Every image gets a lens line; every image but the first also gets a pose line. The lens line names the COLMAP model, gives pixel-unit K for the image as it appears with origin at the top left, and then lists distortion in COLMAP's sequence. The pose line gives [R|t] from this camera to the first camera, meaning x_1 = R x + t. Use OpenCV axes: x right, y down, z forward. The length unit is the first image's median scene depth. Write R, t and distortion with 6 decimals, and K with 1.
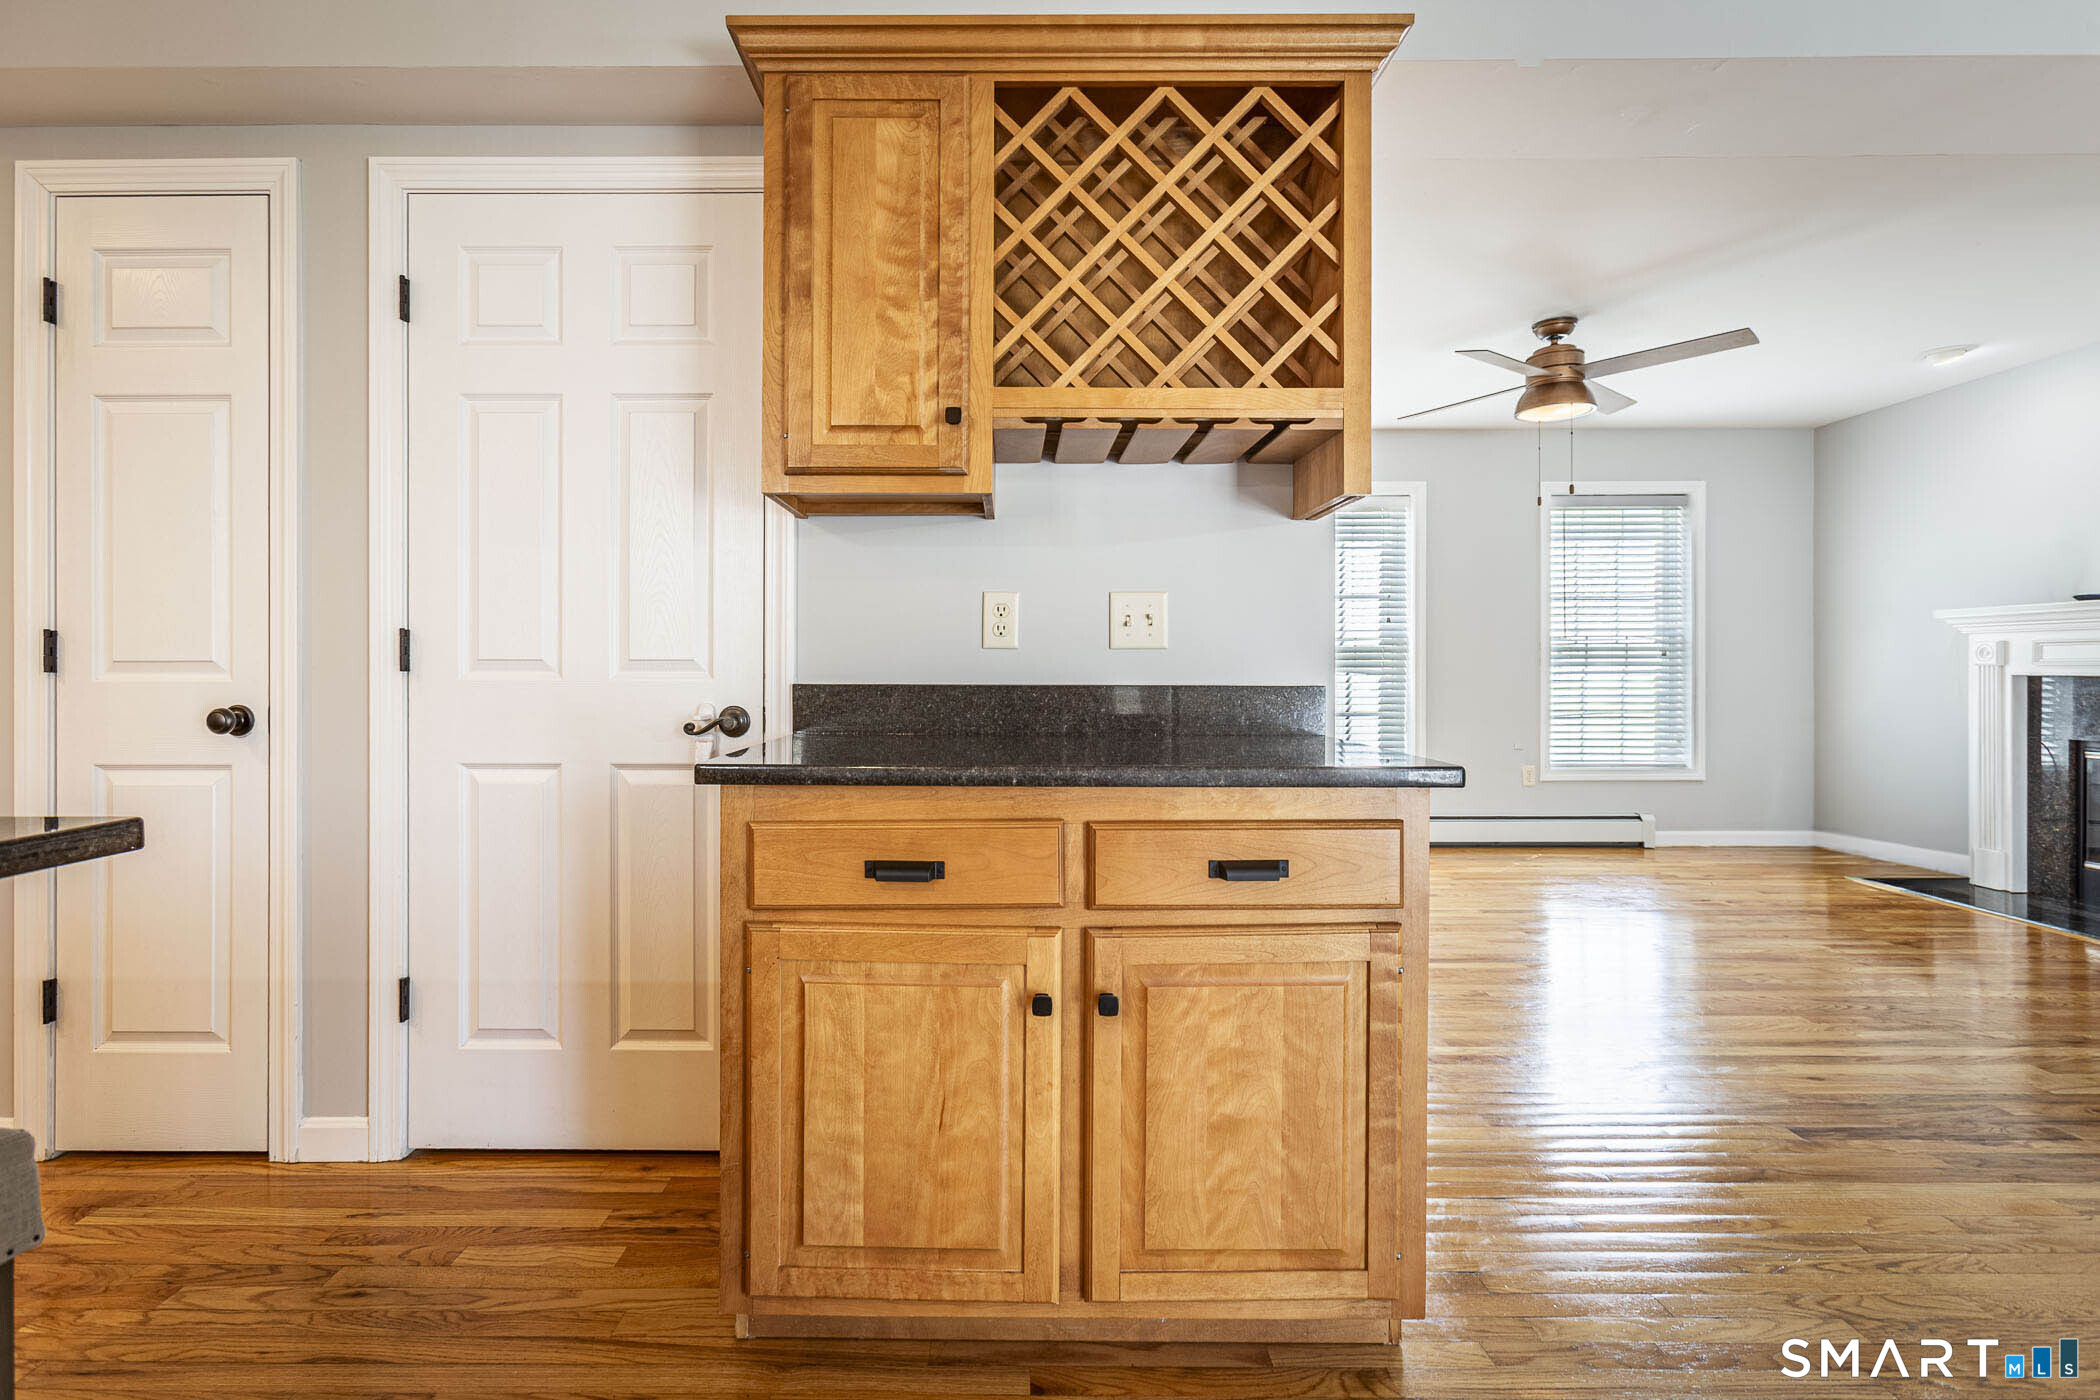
lens RADIAL K [[947.8, 0, 1047.7], [0, 947.8, 671.7], [0, 0, 1]] dist [-0.025911, 0.018485]
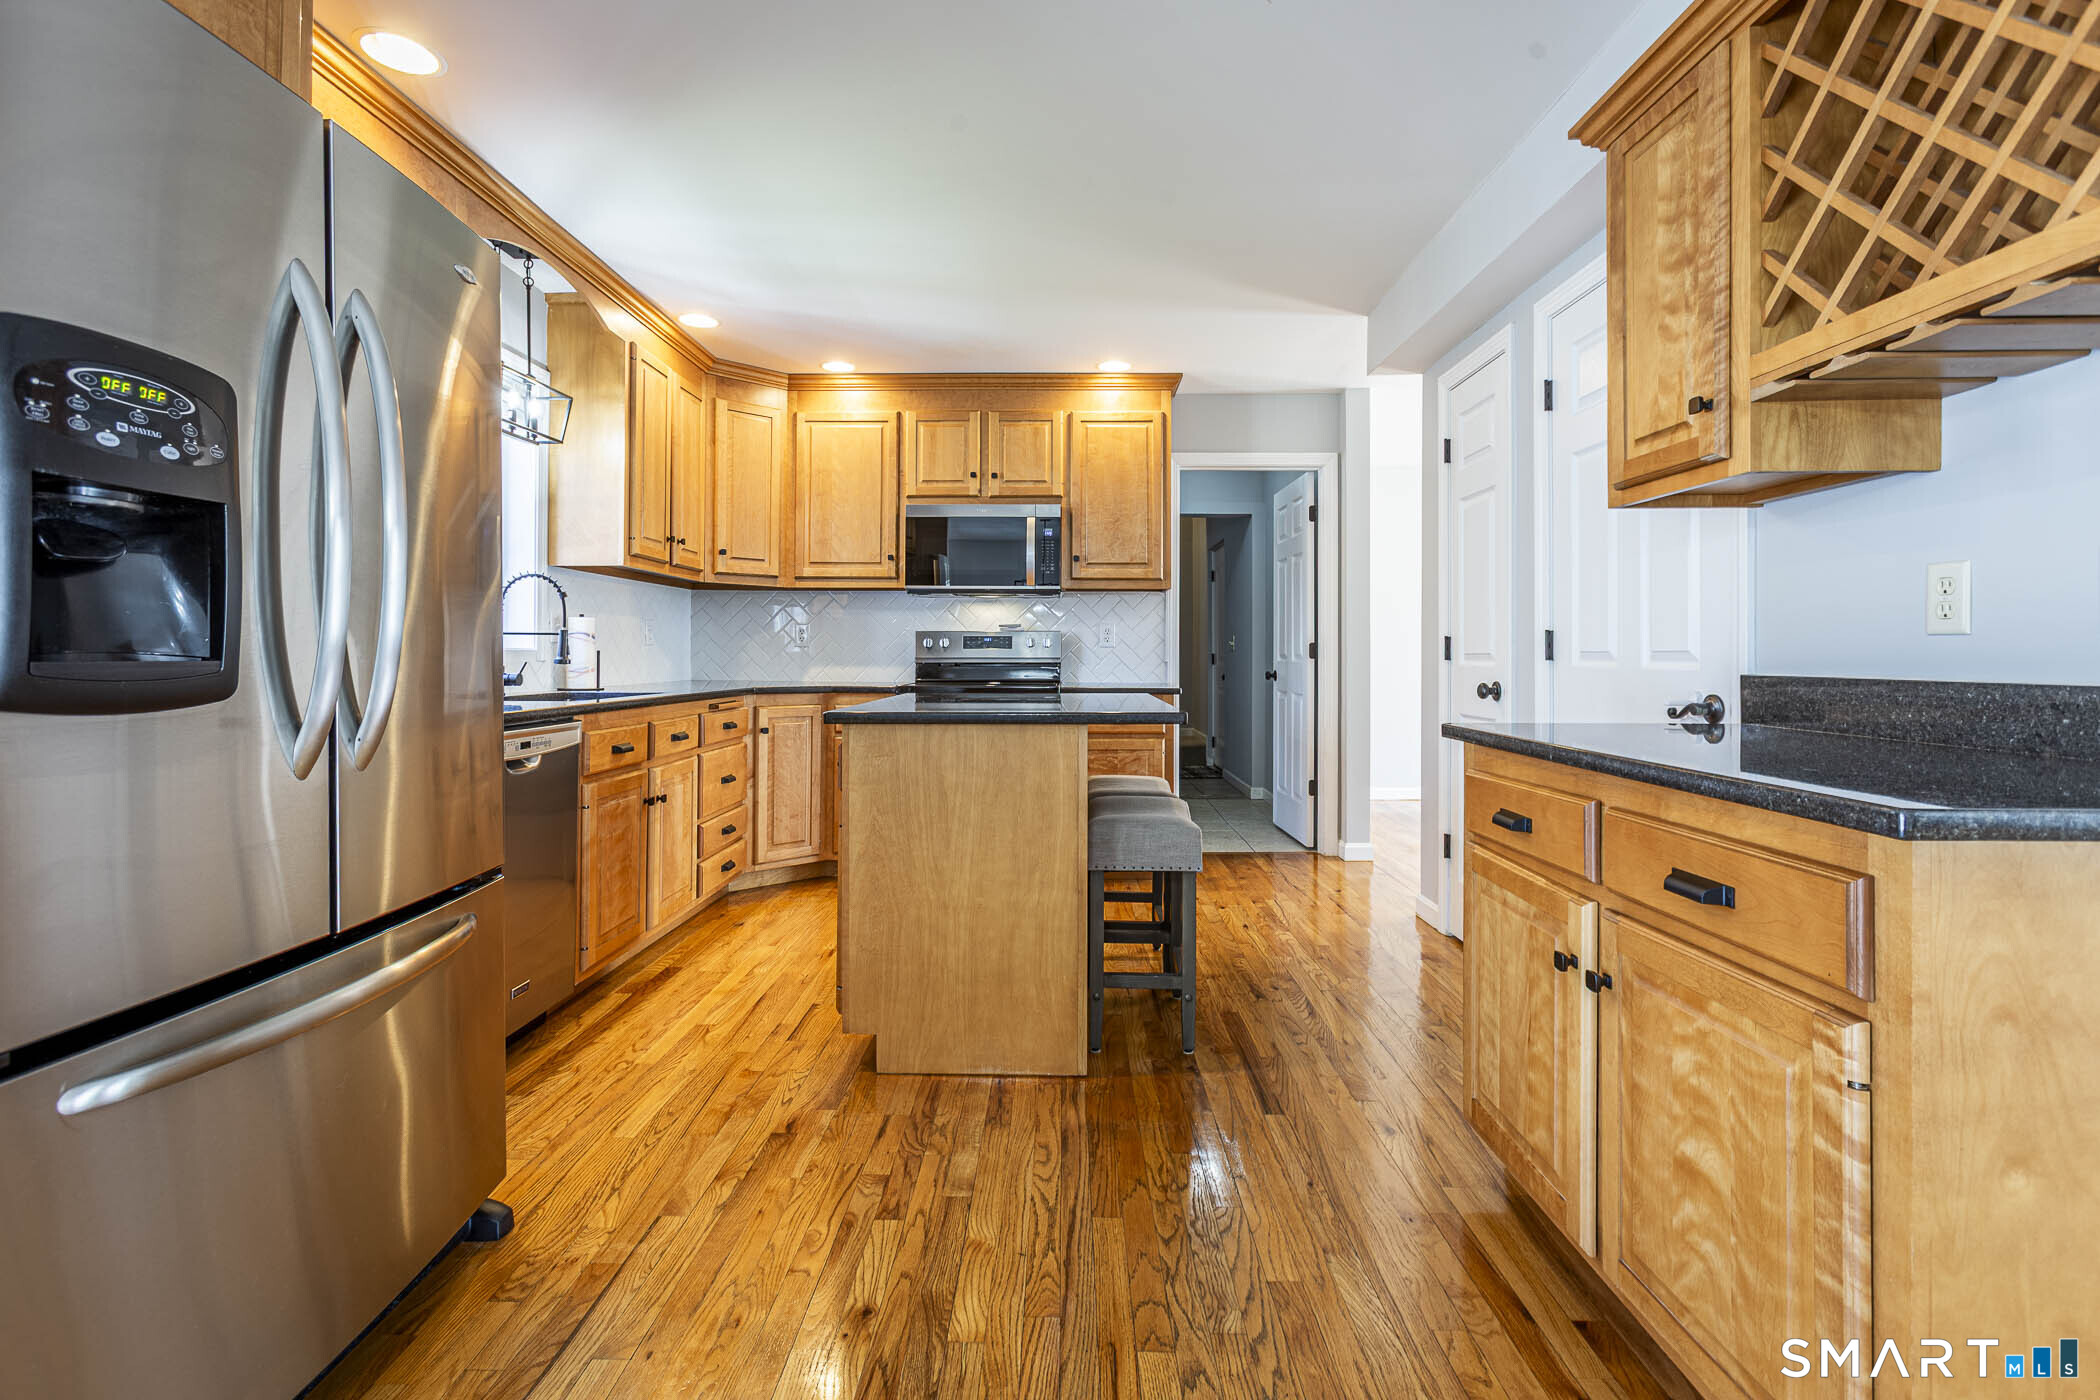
lens RADIAL K [[947.8, 0, 1047.7], [0, 947.8, 671.7], [0, 0, 1]] dist [-0.025911, 0.018485]
pose [[-0.020730, 0.018287, -0.999618, 0.887907], [-0.004193, 0.999822, 0.018378, -0.005486], [0.999776, 0.004573, -0.020650, 0.329699]]
